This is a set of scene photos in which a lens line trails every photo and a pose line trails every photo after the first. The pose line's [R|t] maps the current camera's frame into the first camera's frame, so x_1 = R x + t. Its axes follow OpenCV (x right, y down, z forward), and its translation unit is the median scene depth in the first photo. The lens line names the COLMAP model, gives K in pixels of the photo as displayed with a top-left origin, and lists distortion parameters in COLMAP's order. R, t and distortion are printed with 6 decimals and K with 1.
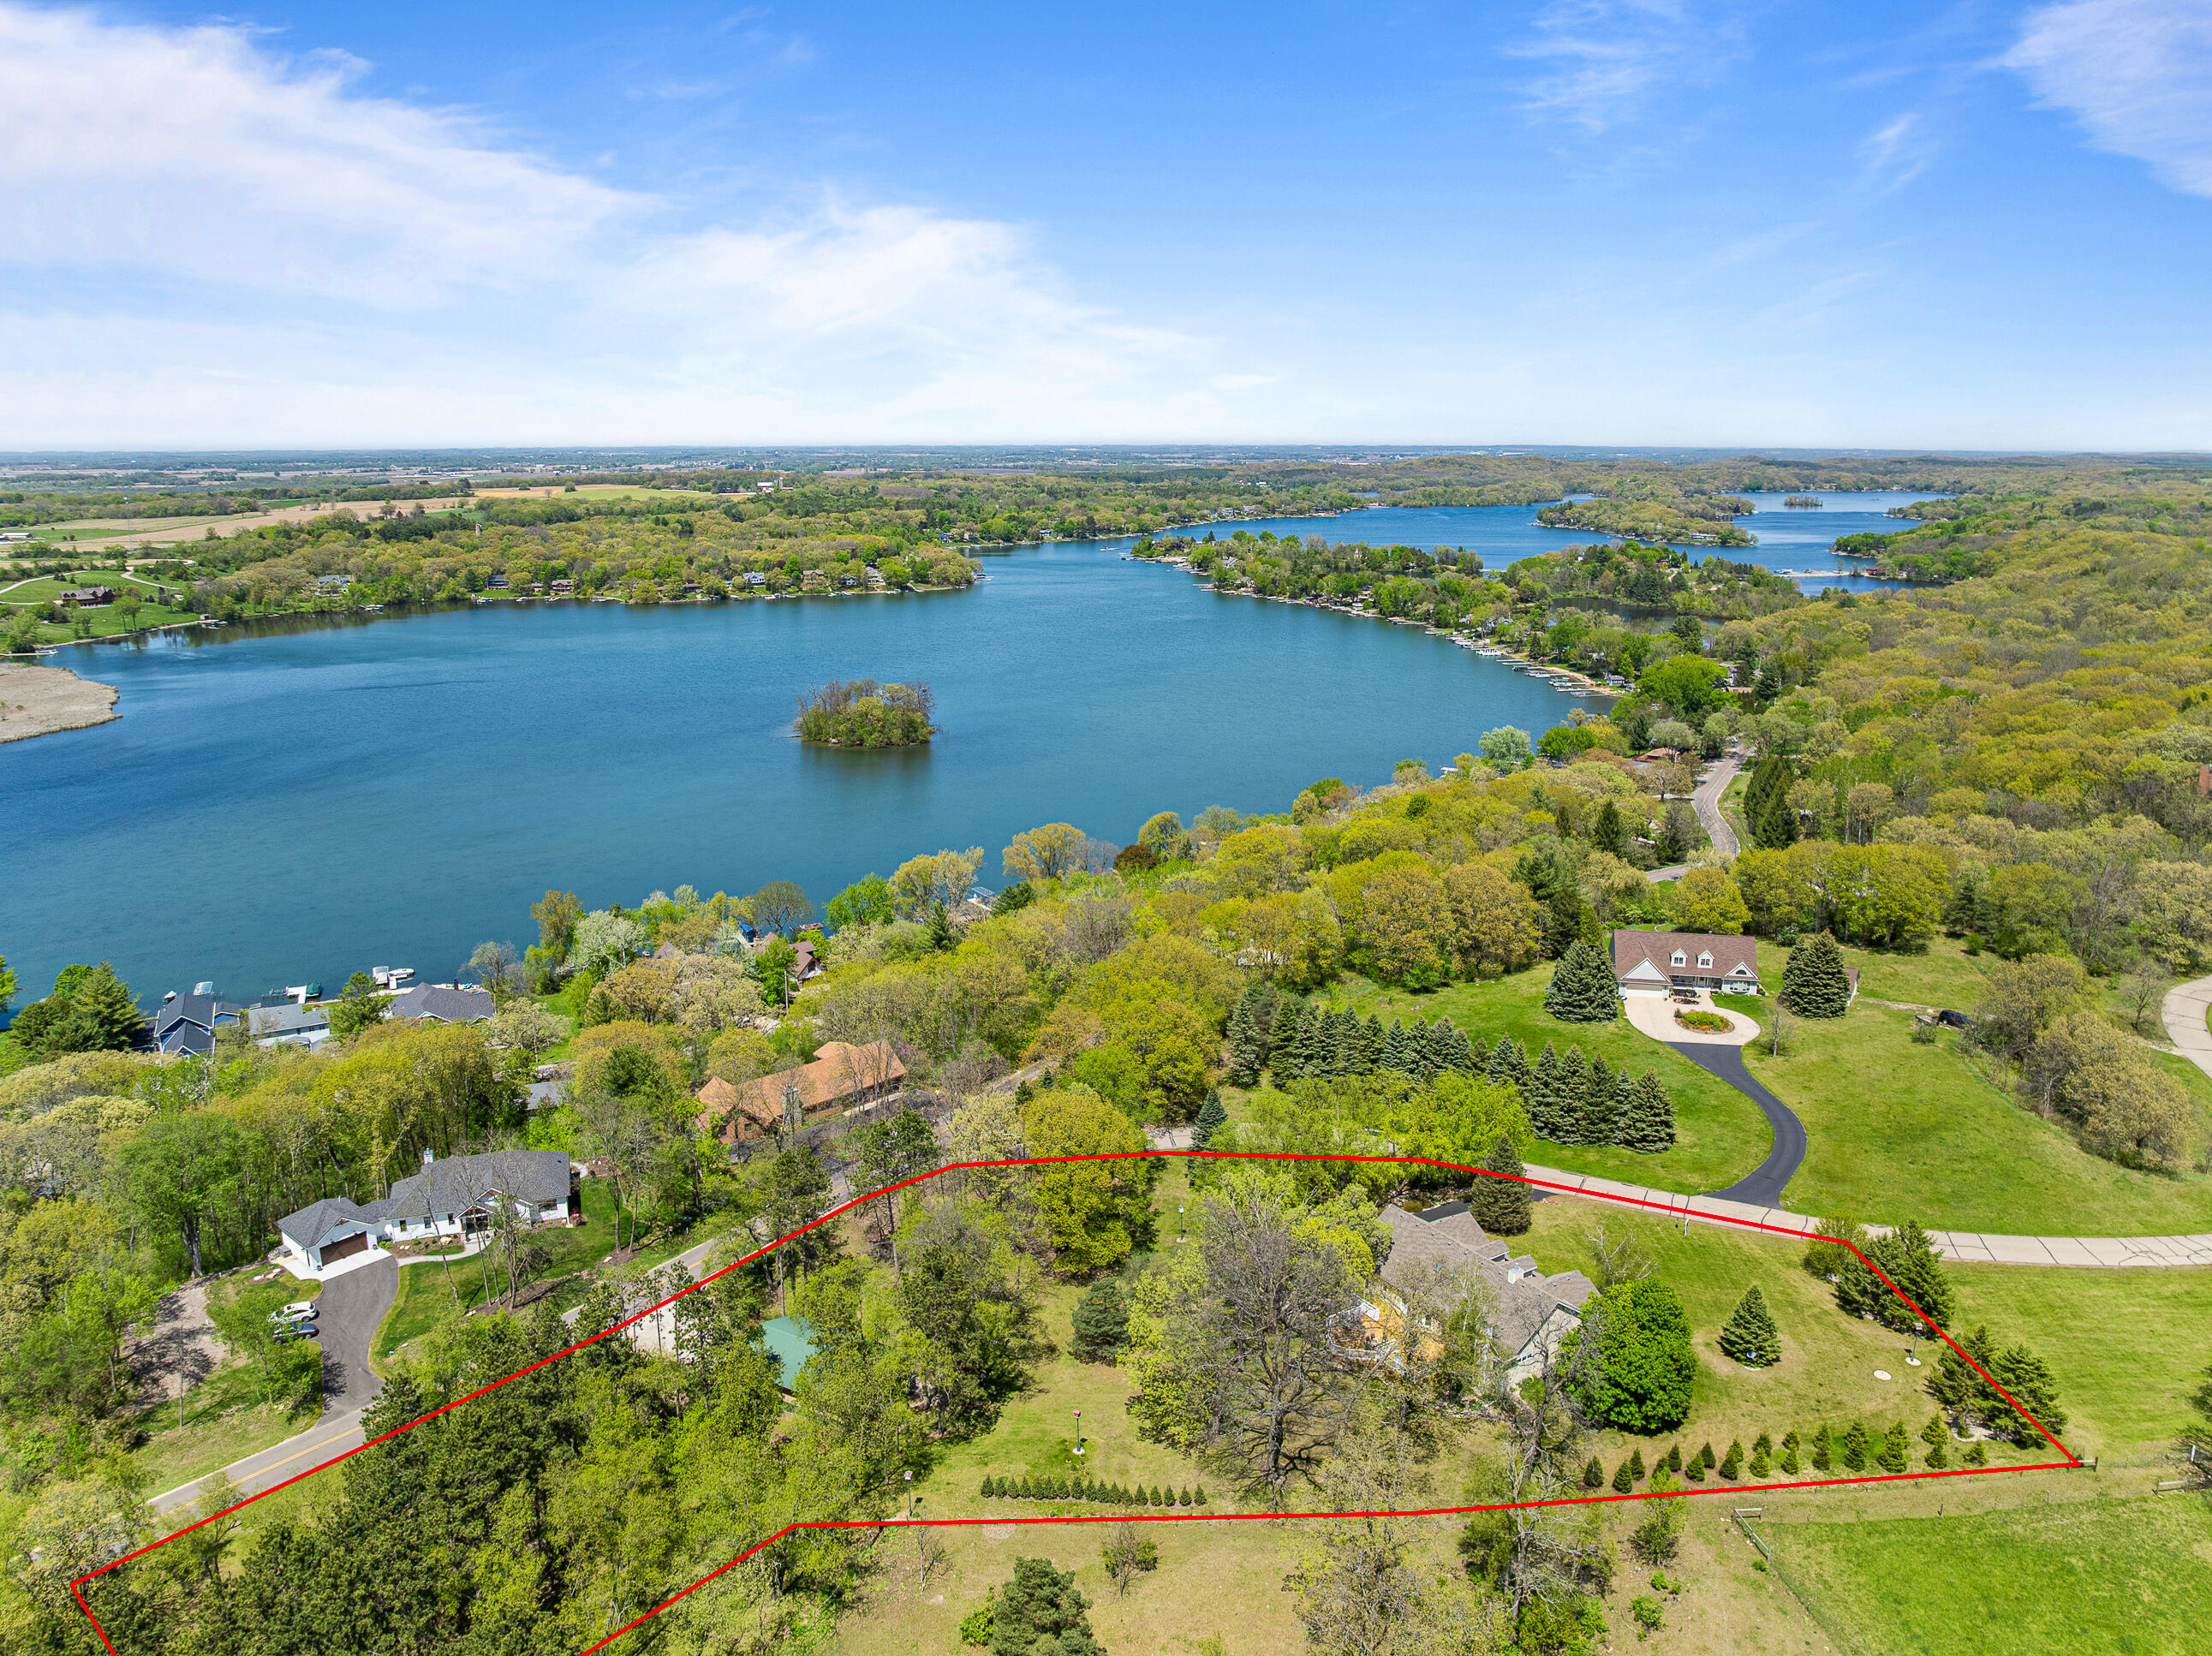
lens RADIAL K [[1583.1, 0, 1099.8], [0, 1583.1, 819.0], [0, 0, 1]] dist [-0.037516, -0.005724]
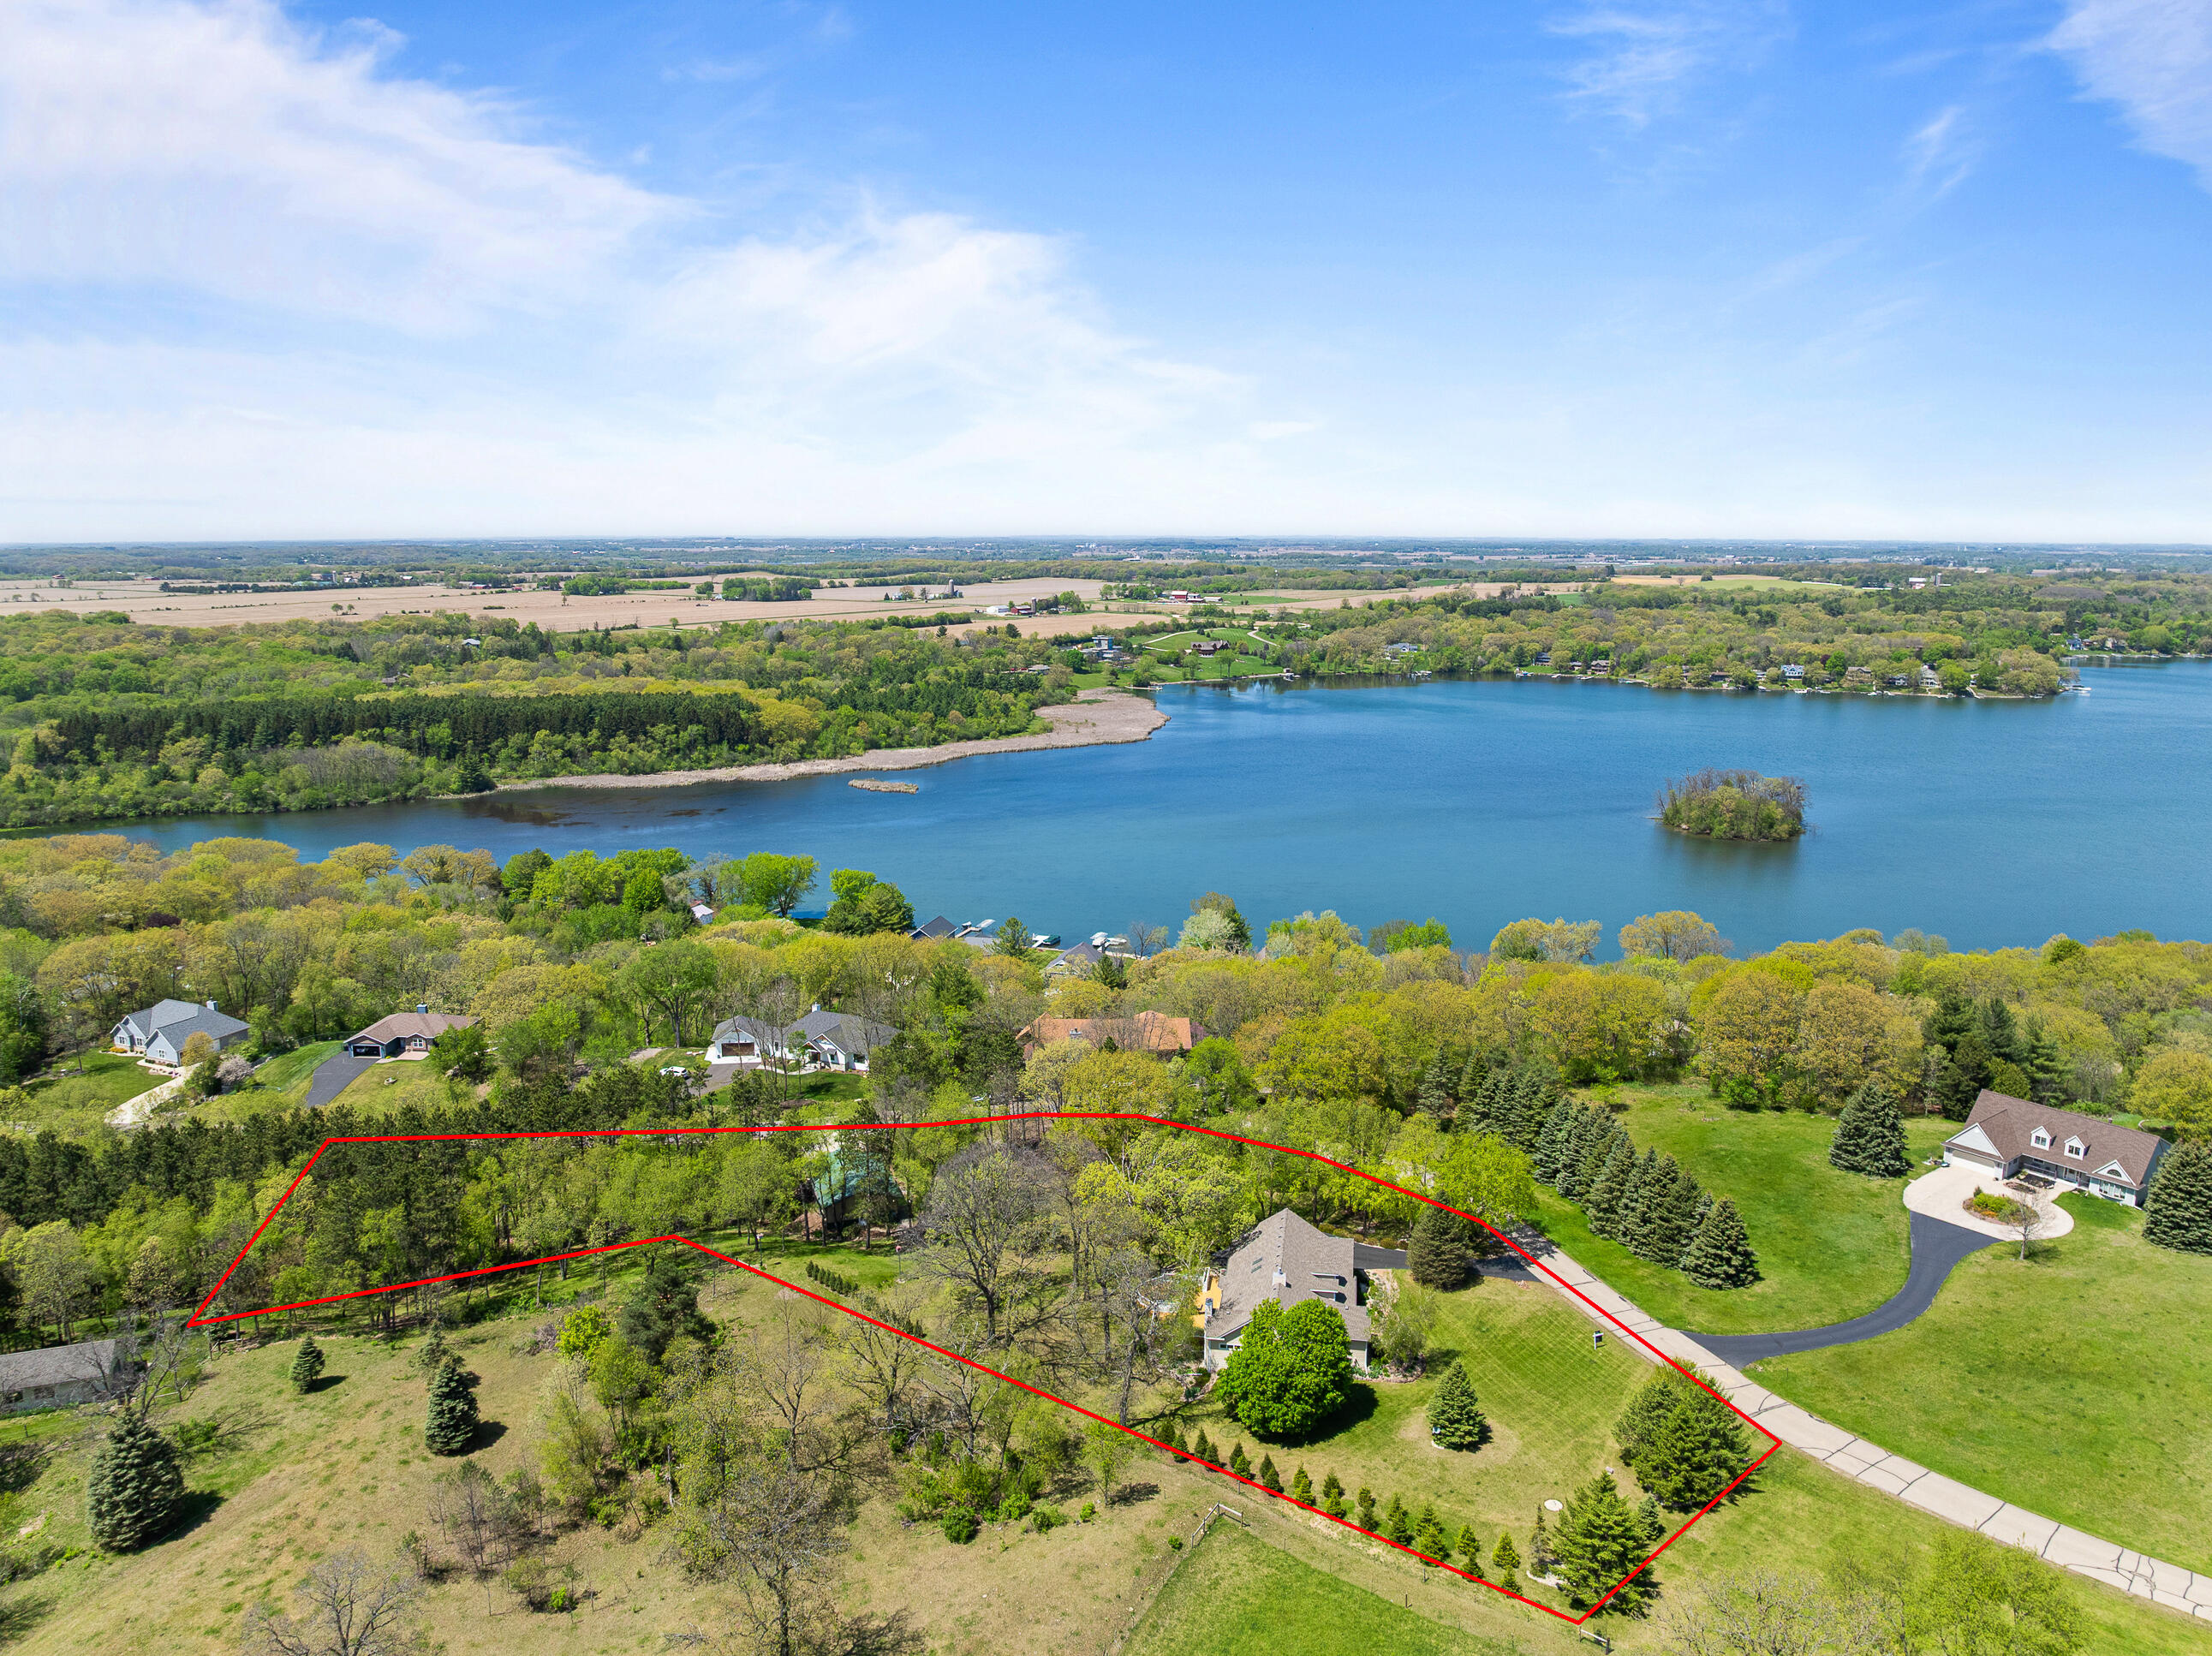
lens RADIAL K [[1583.1, 0, 1106.3], [0, 1583.1, 841.8], [0, 0, 1]] dist [-0.037516, -0.005724]
pose [[0.739040, 0.130662, -0.660869, 0.408710], [-0.158562, 0.987187, 0.017862, -0.000333], [0.654735, 0.091588, 0.750289, 0.050888]]
